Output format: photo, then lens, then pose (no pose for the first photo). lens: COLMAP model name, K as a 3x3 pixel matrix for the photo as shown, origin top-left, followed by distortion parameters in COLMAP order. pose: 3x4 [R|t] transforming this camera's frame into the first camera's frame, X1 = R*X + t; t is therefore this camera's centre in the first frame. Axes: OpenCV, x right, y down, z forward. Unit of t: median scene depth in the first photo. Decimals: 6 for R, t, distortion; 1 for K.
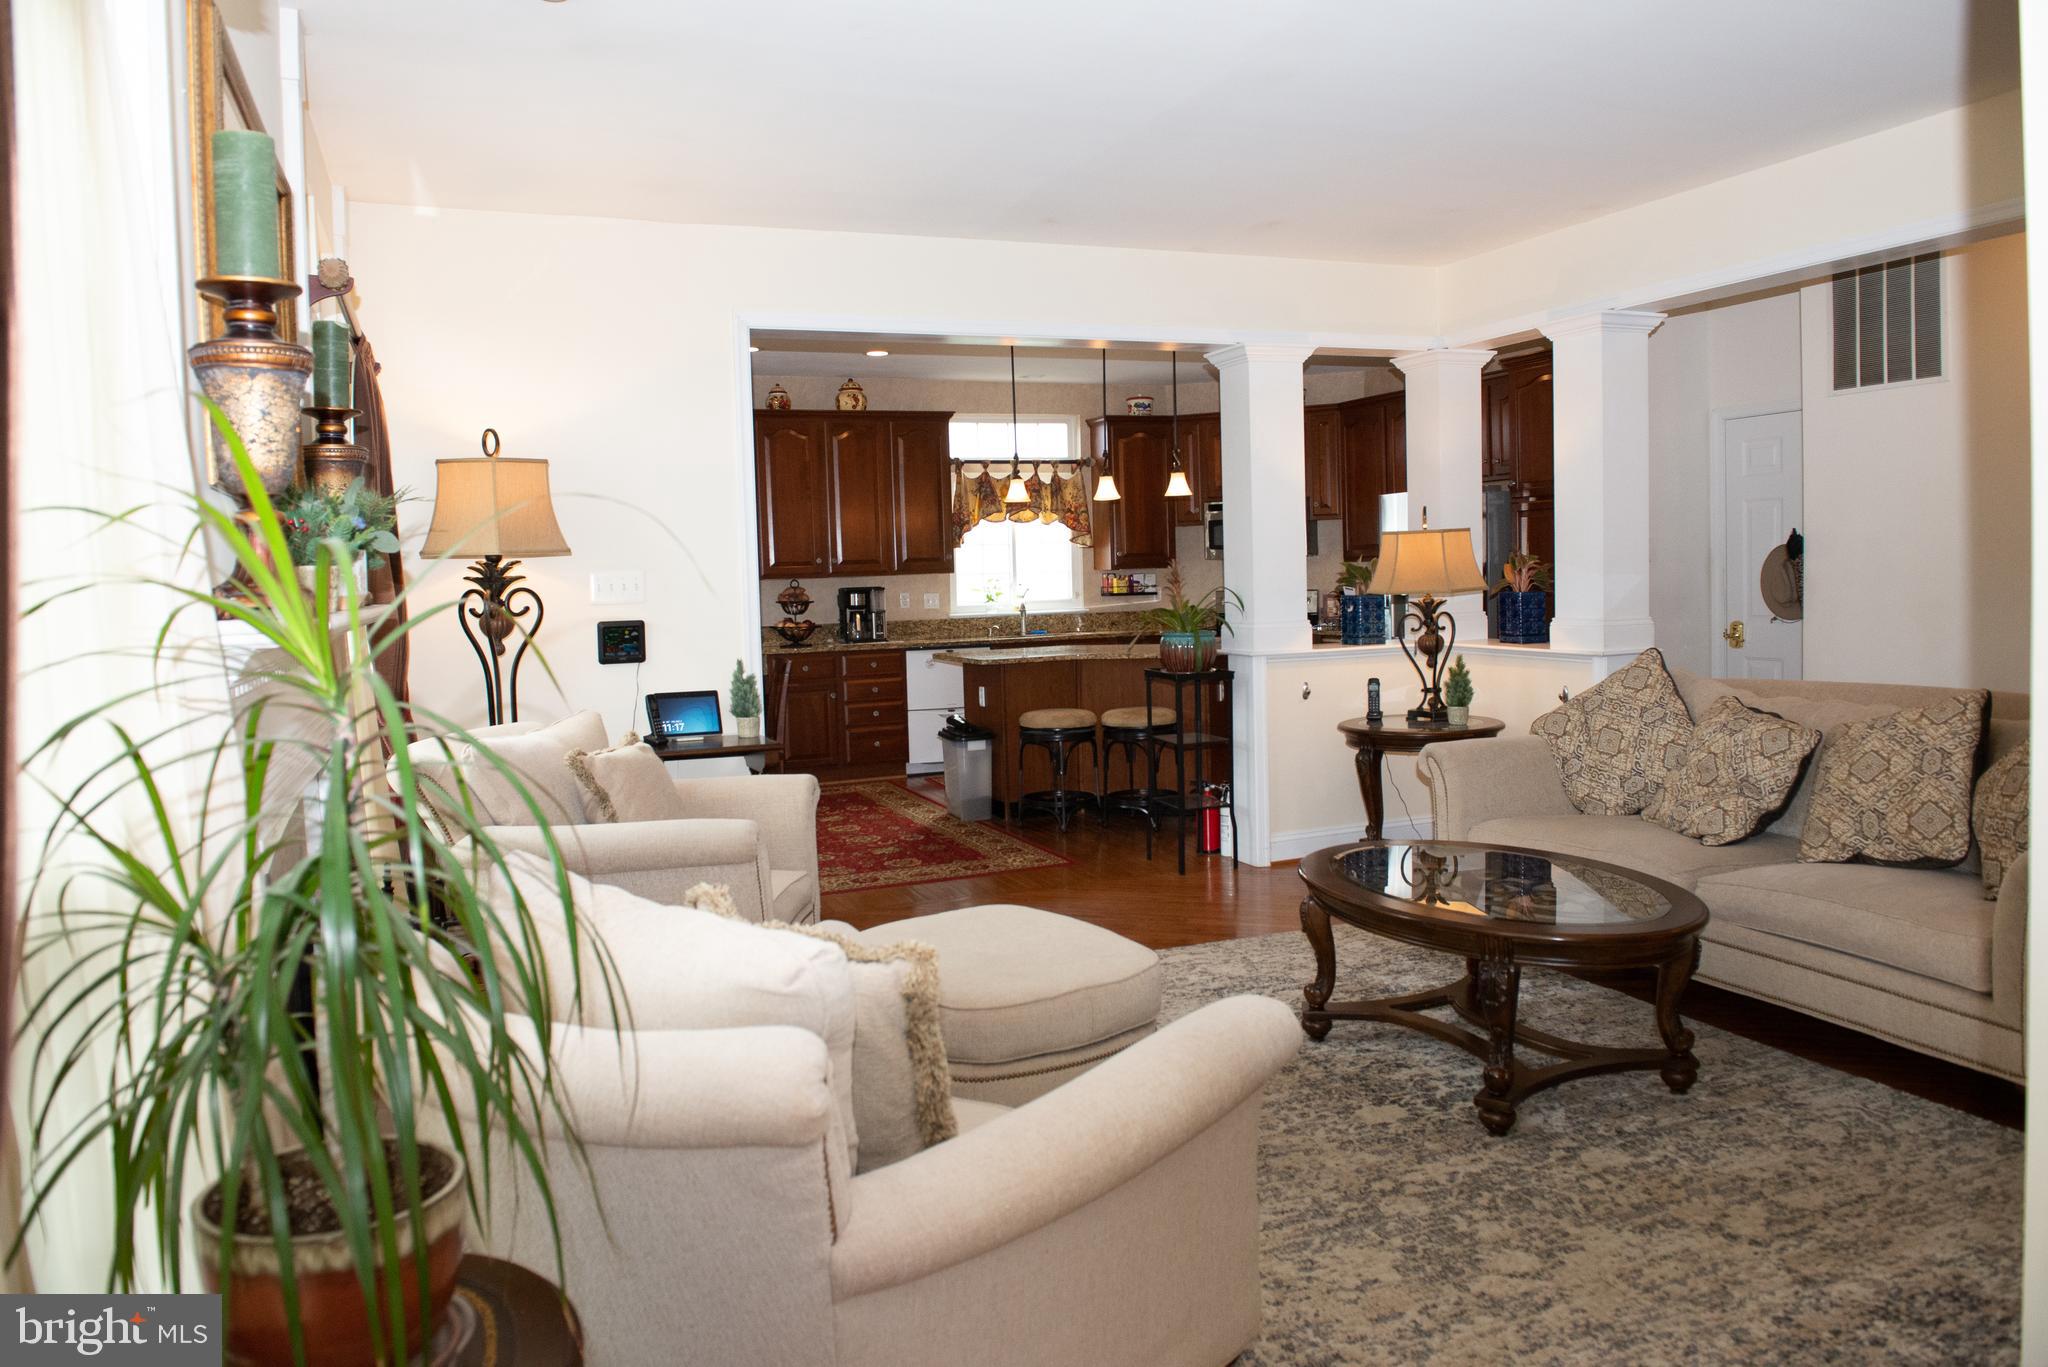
lens RADIAL K [[1413.5, 0, 1023.7], [0, 1413.5, 664.4], [0, 0, 1]] dist [-0.041801, -0.005856]
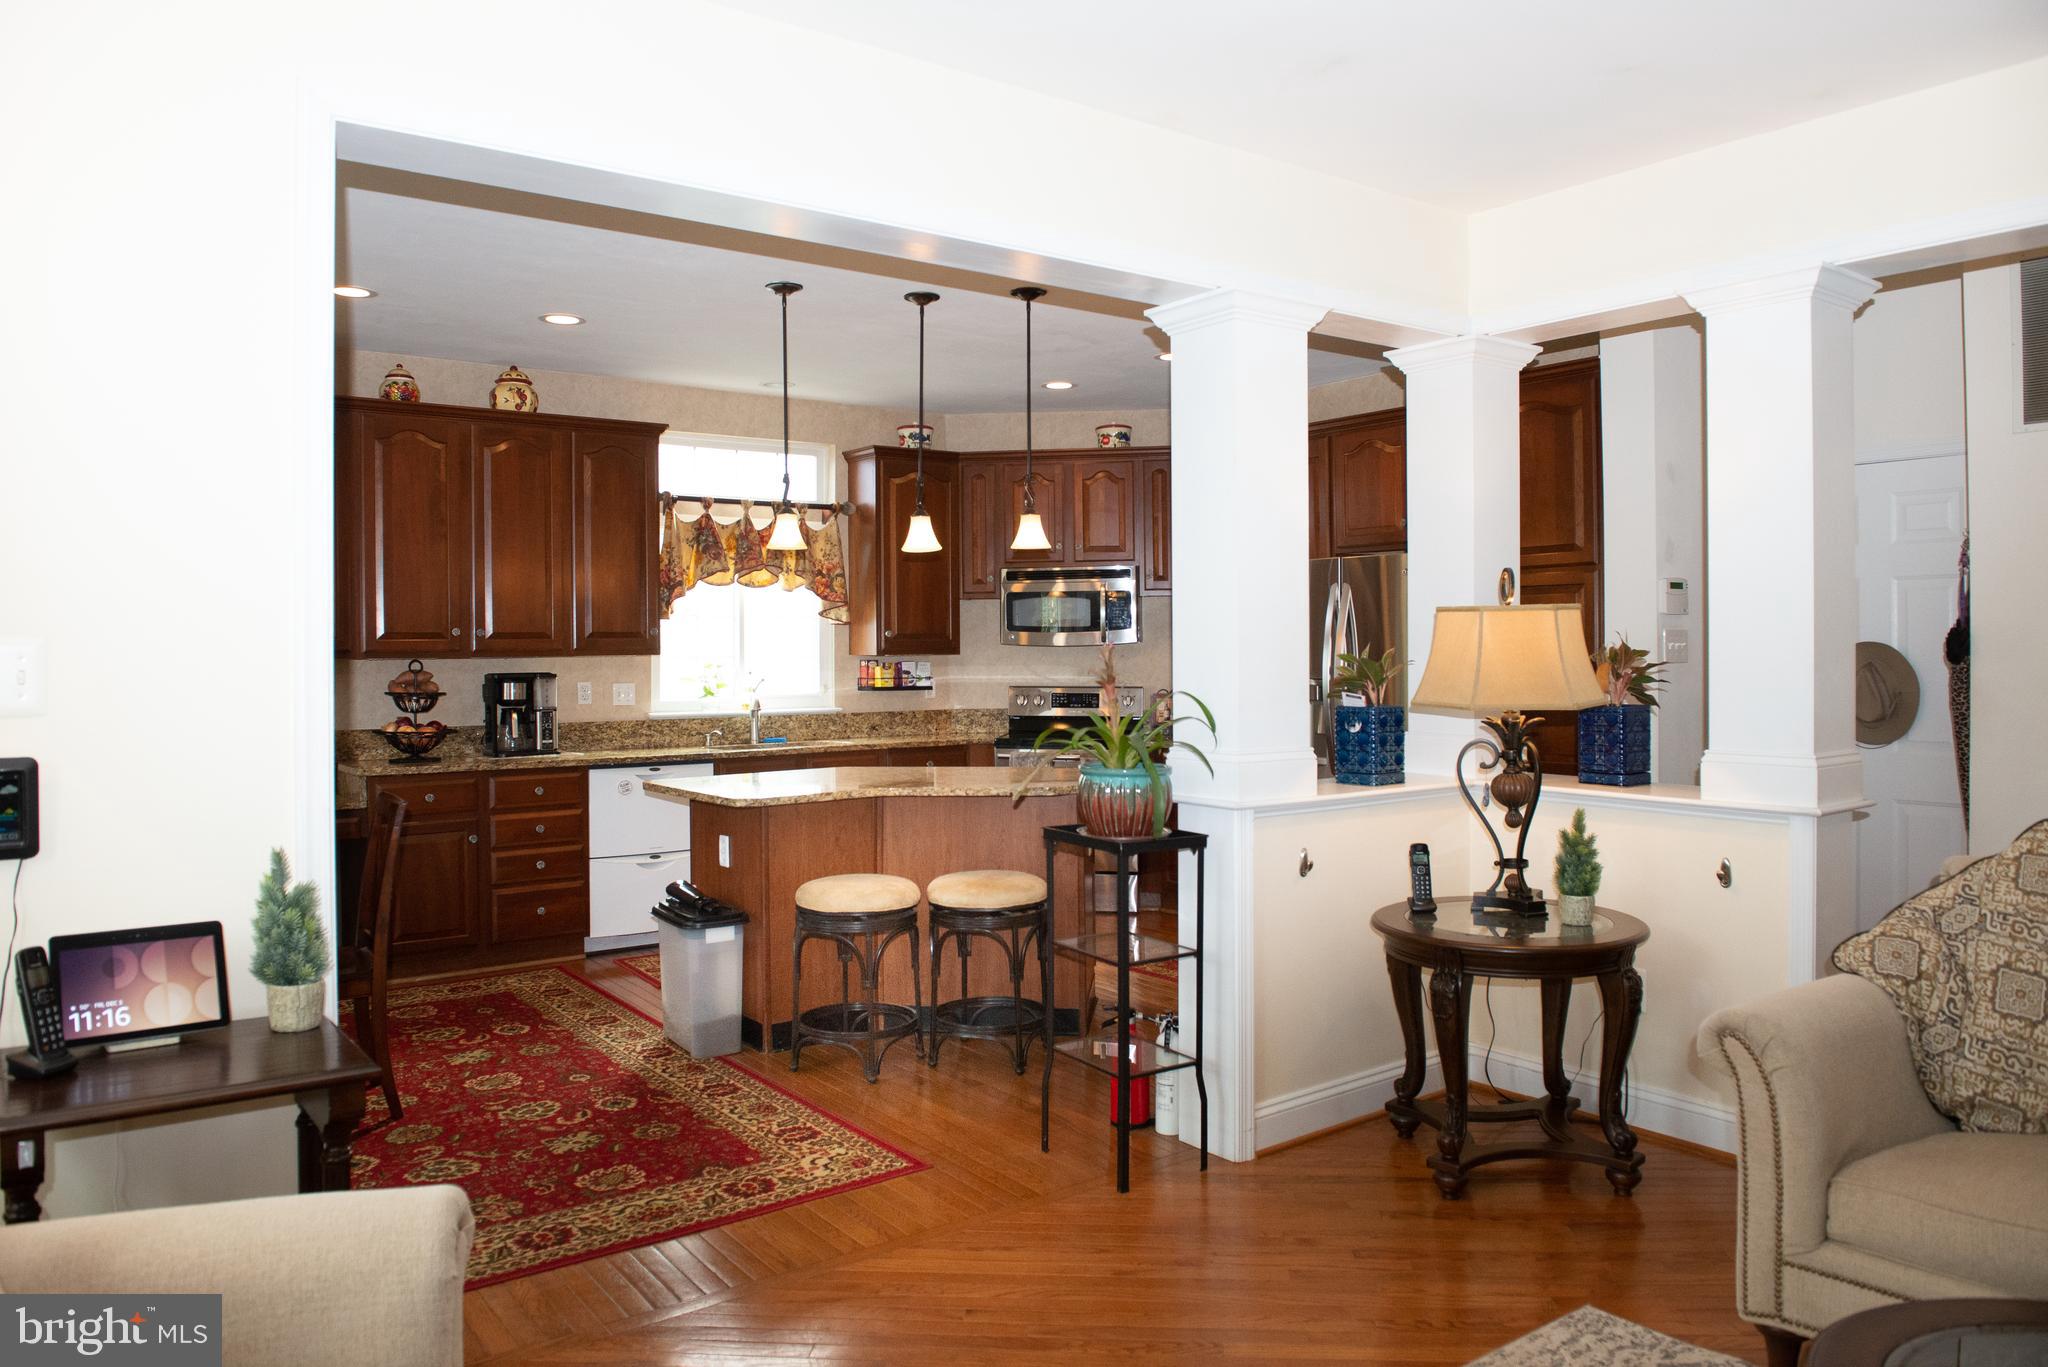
lens RADIAL K [[1413.5, 0, 1020.8], [0, 1413.5, 655.6], [0, 0, 1]] dist [-0.041801, -0.005856]
pose [[0.969255, 0.022426, 0.245034, -0.050110], [-0.006274, 0.997767, -0.066501, -0.020610], [-0.245978, 0.062919, 0.967231, 0.304010]]
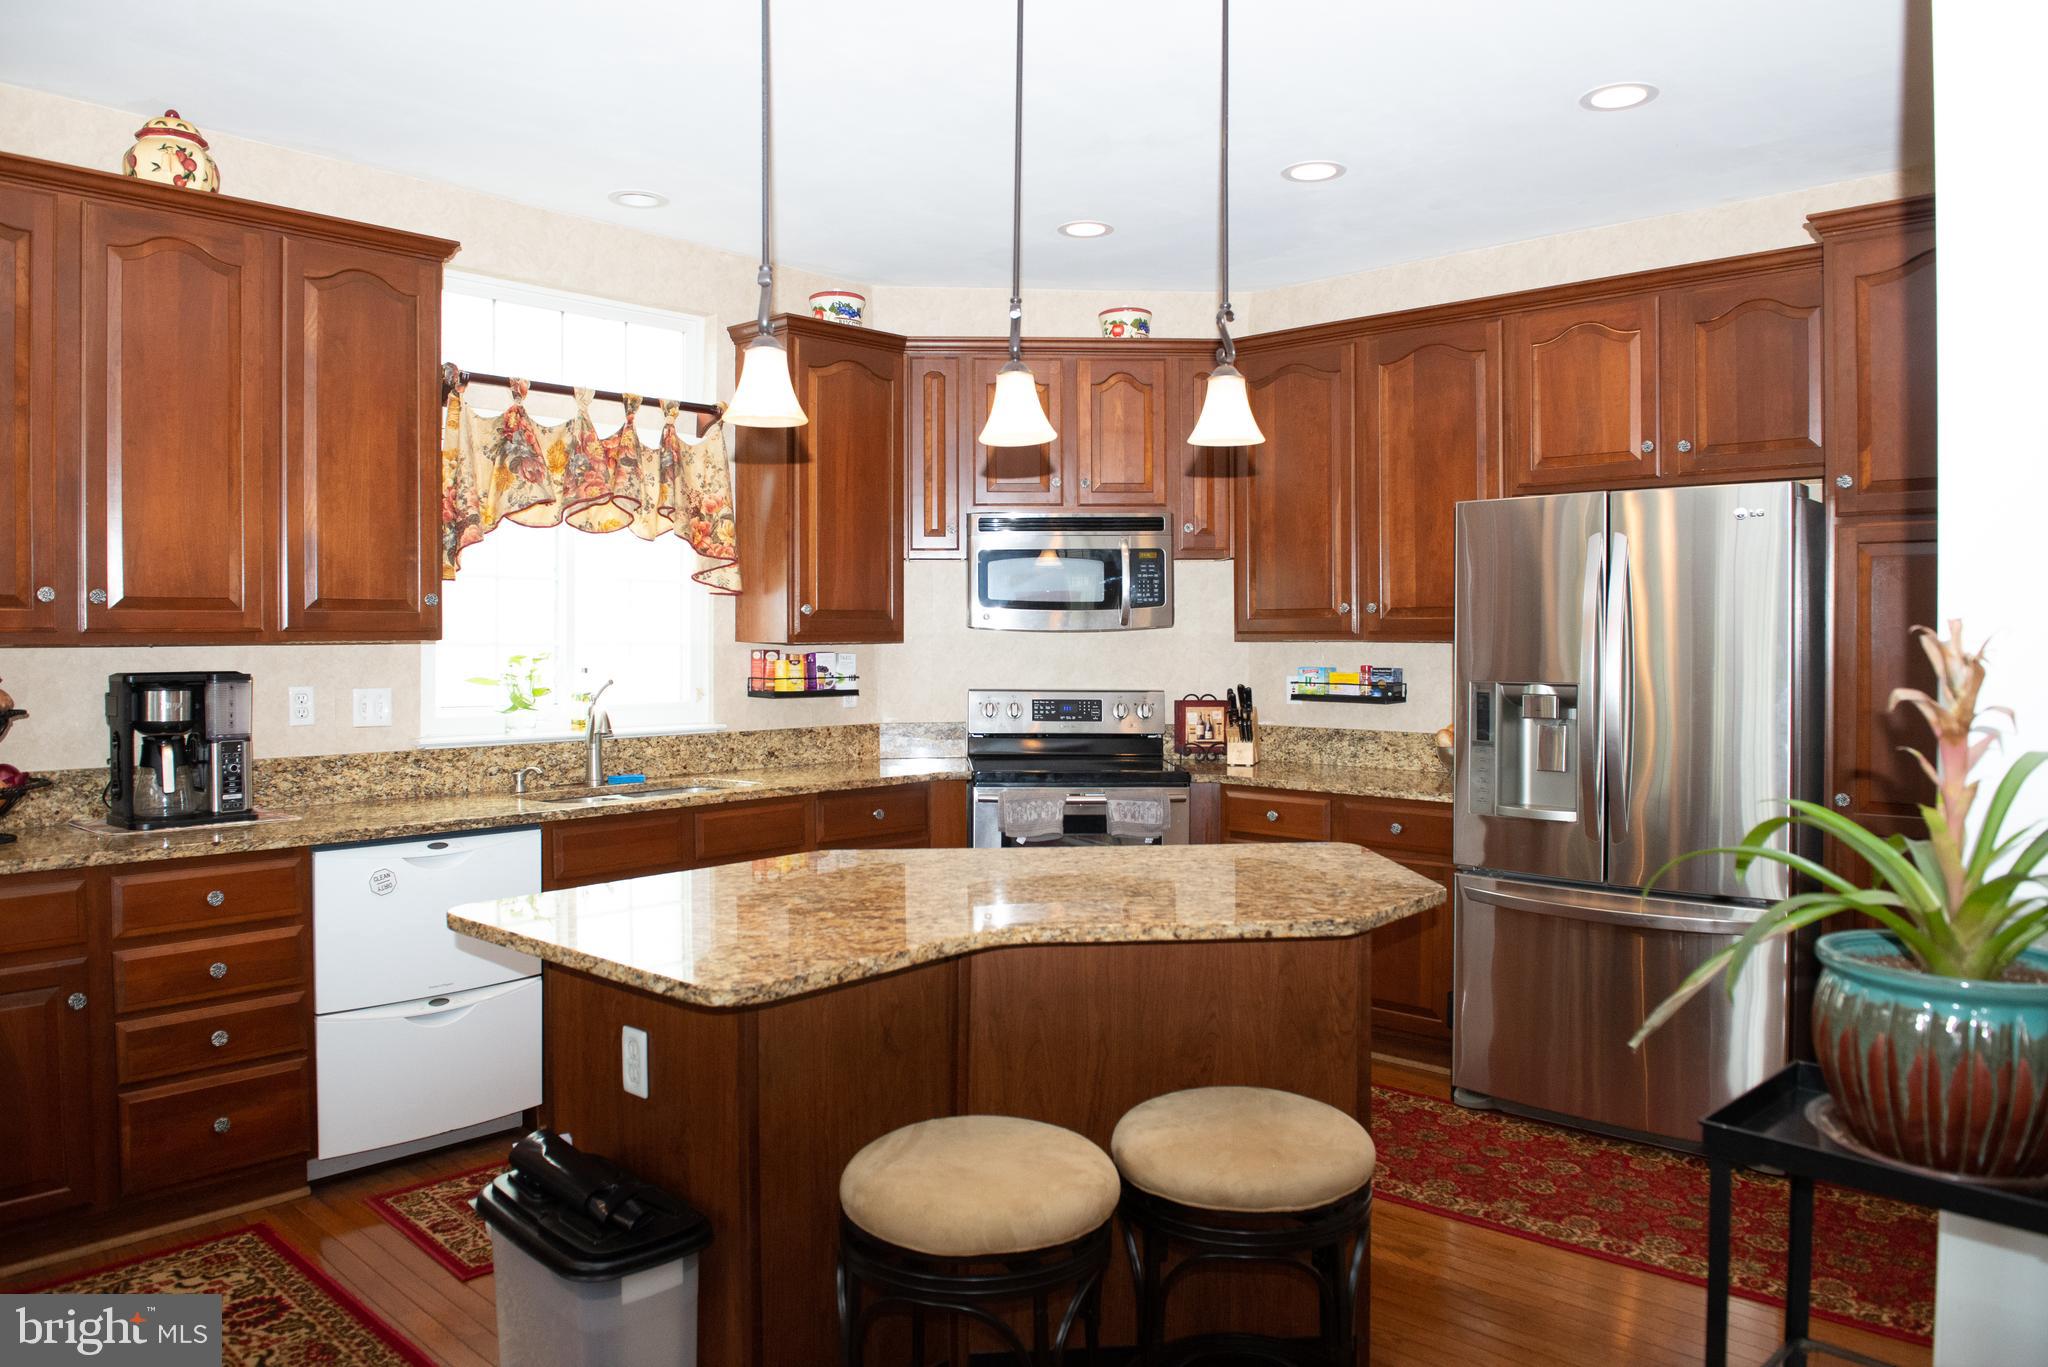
lens RADIAL K [[1413.5, 0, 1015.0], [0, 1413.5, 649.9], [0, 0, 1]] dist [-0.041801, -0.005856]
pose [[0.907010, 0.025900, 0.420312, -0.073217], [-0.000404, 0.998160, -0.060637, -0.040316], [-0.421109, 0.054828, 0.905352, 0.605334]]
